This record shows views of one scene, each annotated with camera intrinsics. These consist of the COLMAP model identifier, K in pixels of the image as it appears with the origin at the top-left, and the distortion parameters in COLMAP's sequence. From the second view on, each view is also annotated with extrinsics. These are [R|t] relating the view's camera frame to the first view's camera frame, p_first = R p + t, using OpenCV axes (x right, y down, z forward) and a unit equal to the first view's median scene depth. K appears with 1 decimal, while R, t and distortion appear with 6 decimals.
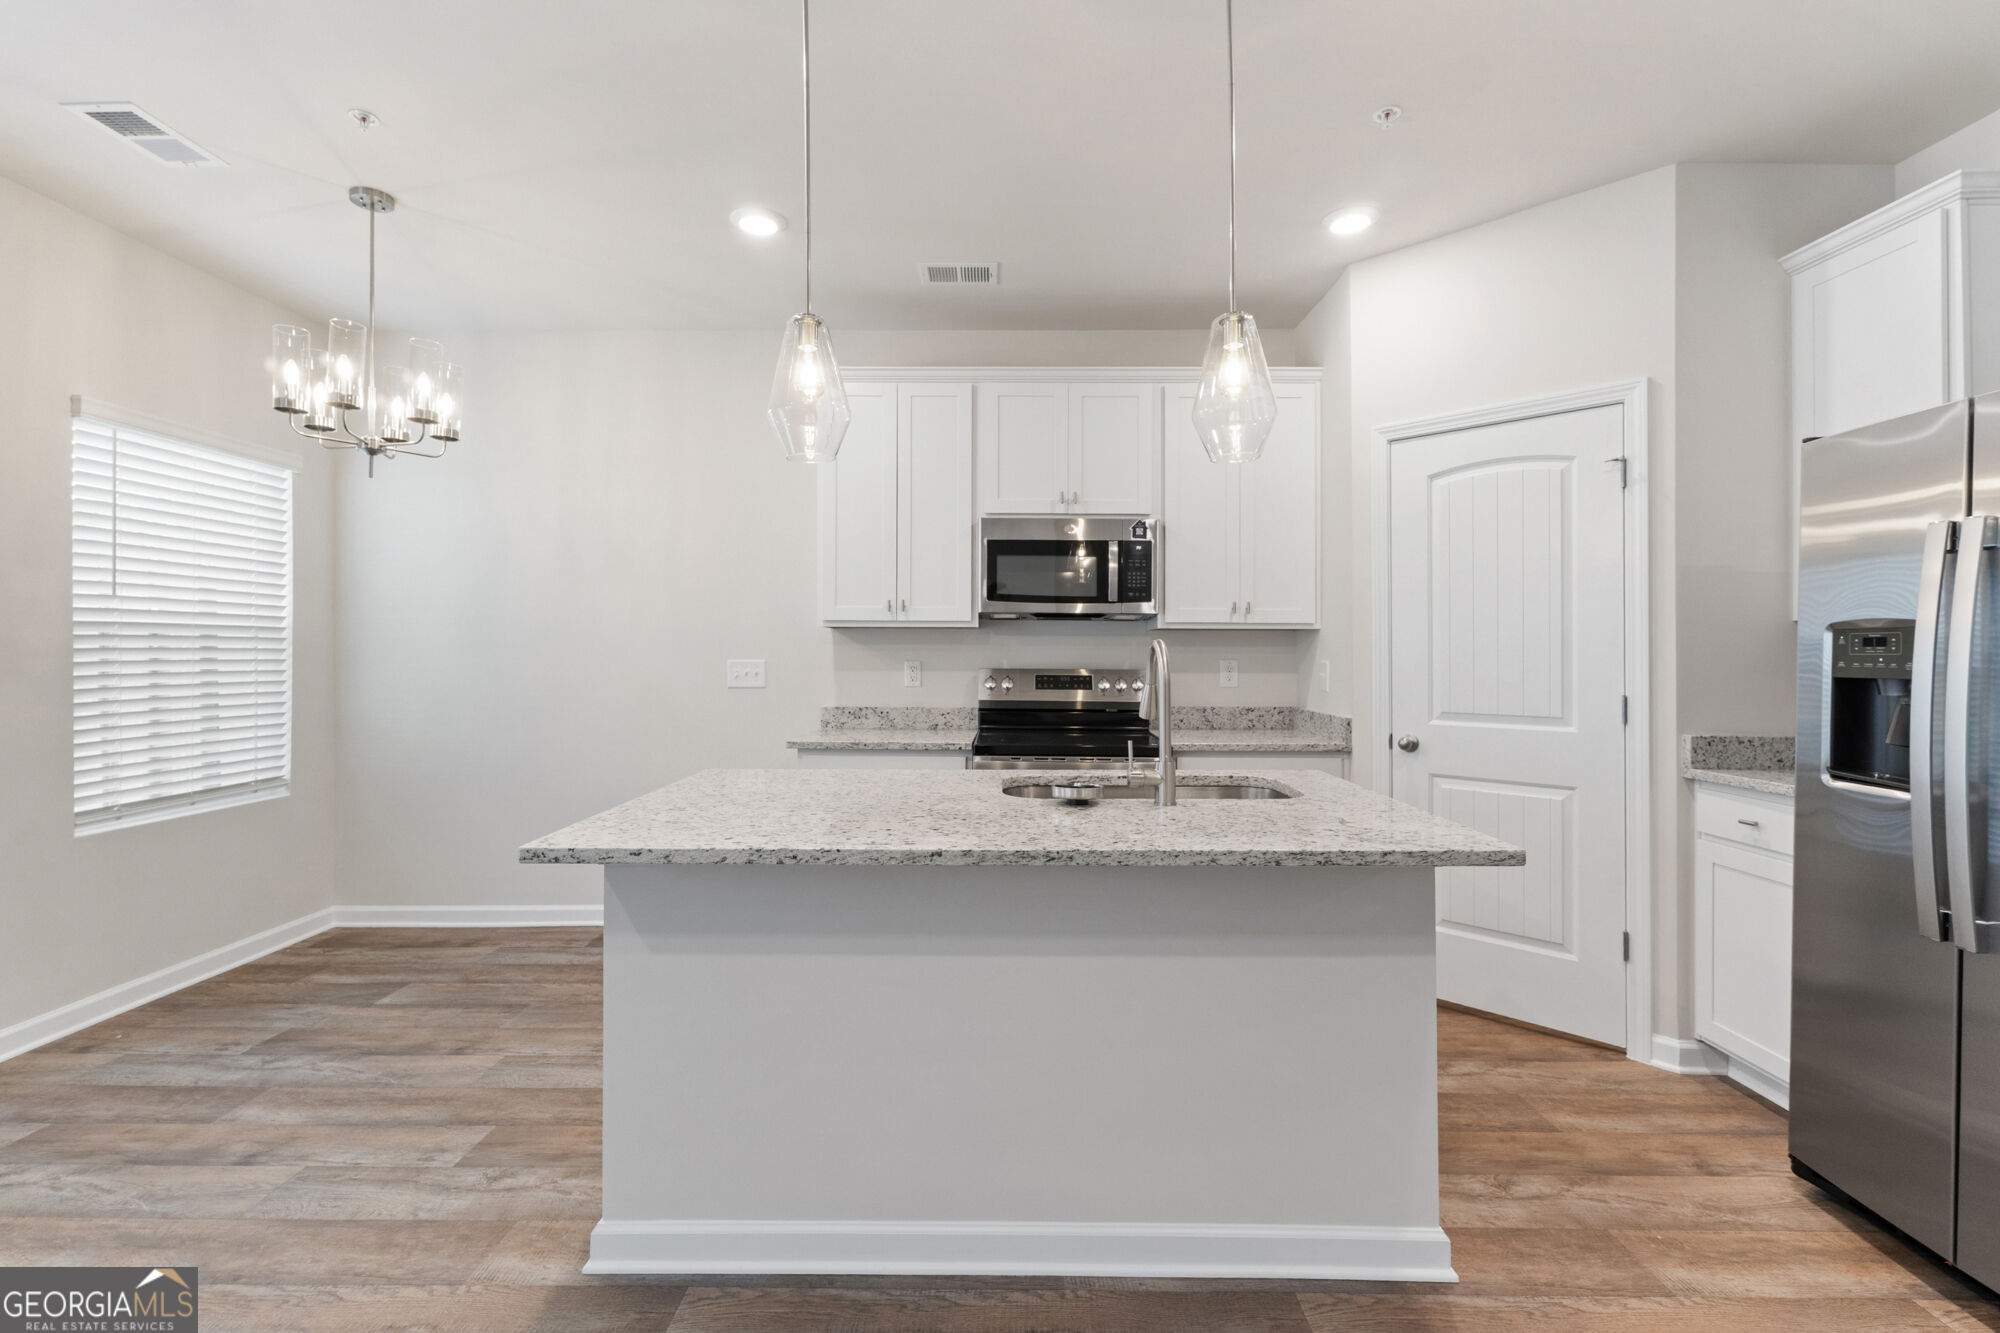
lens RADIAL K [[859.6, 0, 995.7], [0, 859.6, 650.1], [0, 0, 1]] dist [0.002415, -0.000119]
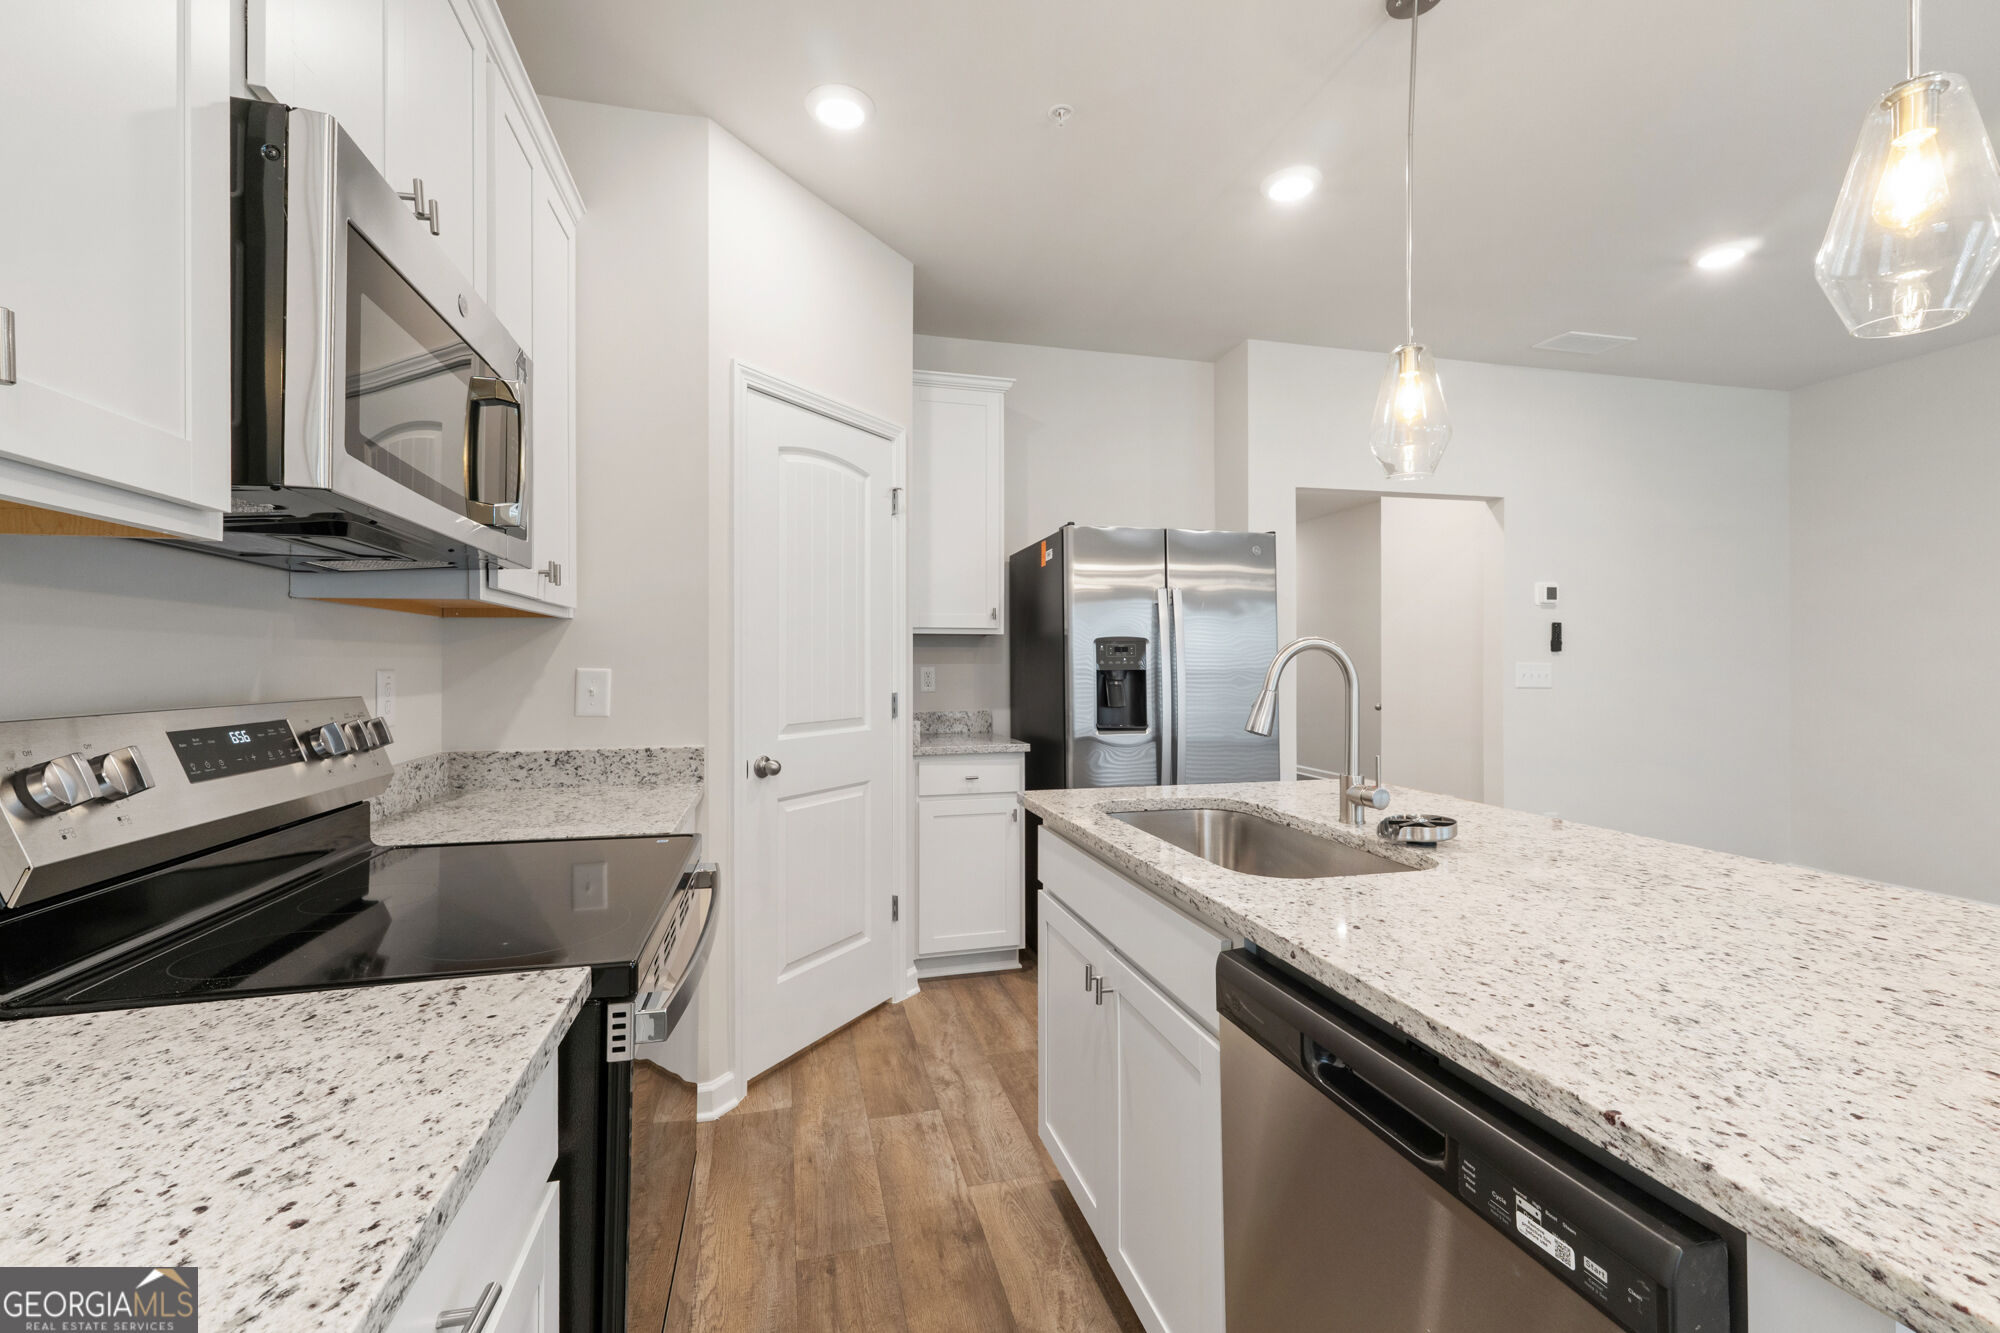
lens RADIAL K [[847.0, 0, 1001.4], [0, 847.0, 657.4], [0, 0, 1]] dist [0.000941, 0.000075]
pose [[-0.260887, 0.004486, 0.965359, -0.395149], [0.000334, 0.999990, -0.004557, 0.009614], [-0.965369, -0.000867, -0.260886, 1.114547]]
